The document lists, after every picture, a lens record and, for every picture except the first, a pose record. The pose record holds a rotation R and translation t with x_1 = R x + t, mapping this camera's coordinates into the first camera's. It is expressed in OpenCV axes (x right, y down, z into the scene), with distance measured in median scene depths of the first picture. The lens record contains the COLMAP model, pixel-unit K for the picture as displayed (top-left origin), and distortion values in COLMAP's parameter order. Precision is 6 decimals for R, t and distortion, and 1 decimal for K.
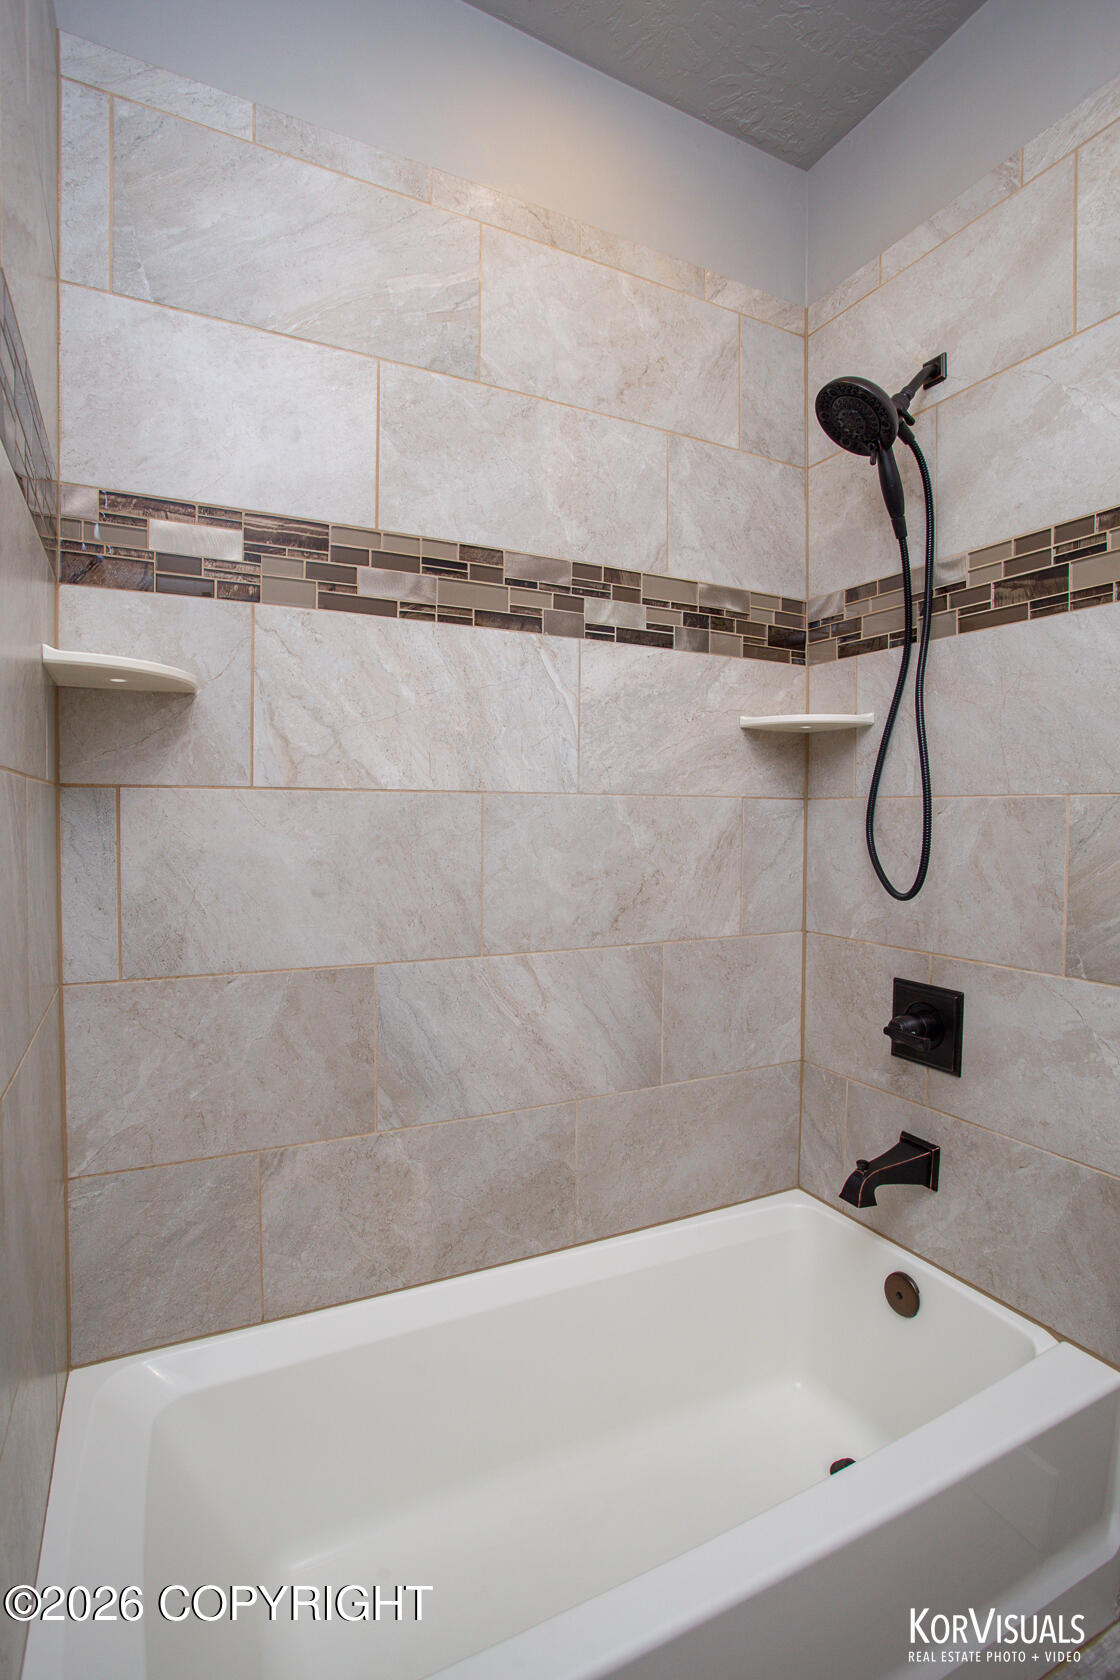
lens RADIAL K [[828.5, 0, 560.0], [0, 828.5, 840.0], [0, 0, 1]] dist [-0.061635, 0.027666]
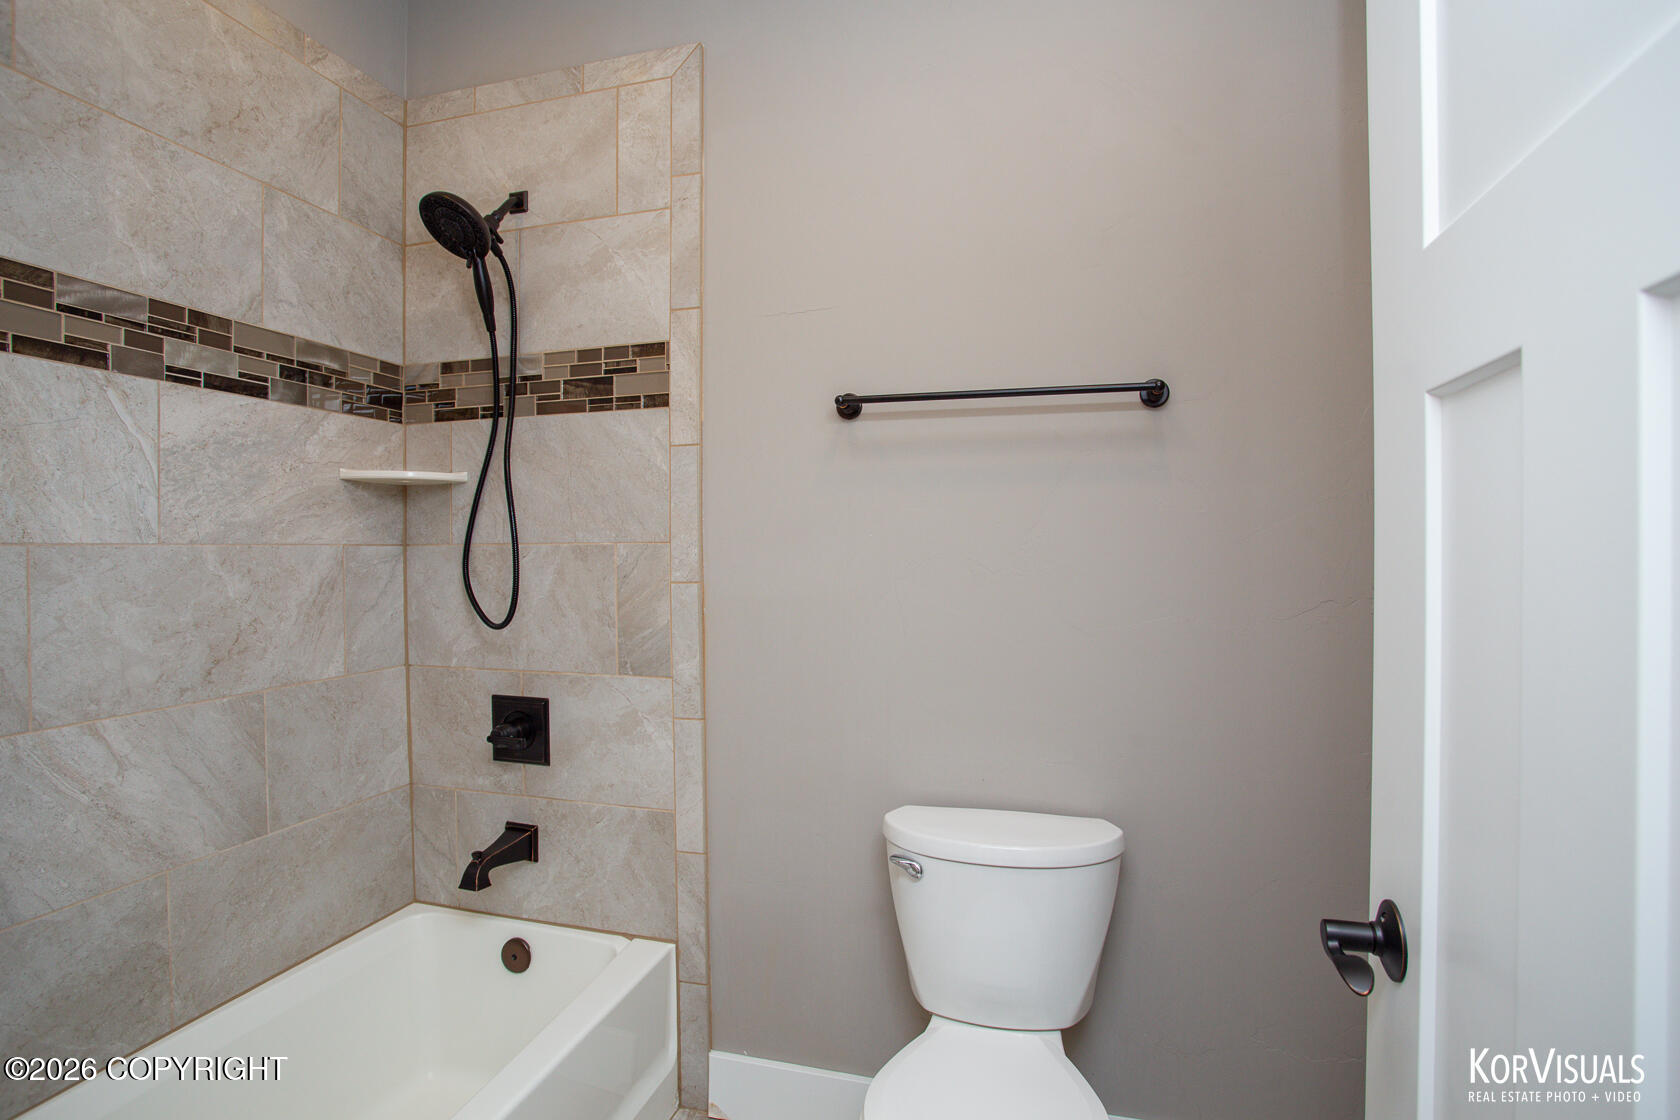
lens RADIAL K [[787.5, 0, 848.4], [0, 787.5, 553.0], [0, 0, 1]] dist [-0.080381, 0.018612]
pose [[0.669053, -0.015689, 0.743049, -0.080744], [0.035281, 0.999321, -0.010667, -0.008450], [-0.742377, 0.033352, 0.669152, -0.150106]]
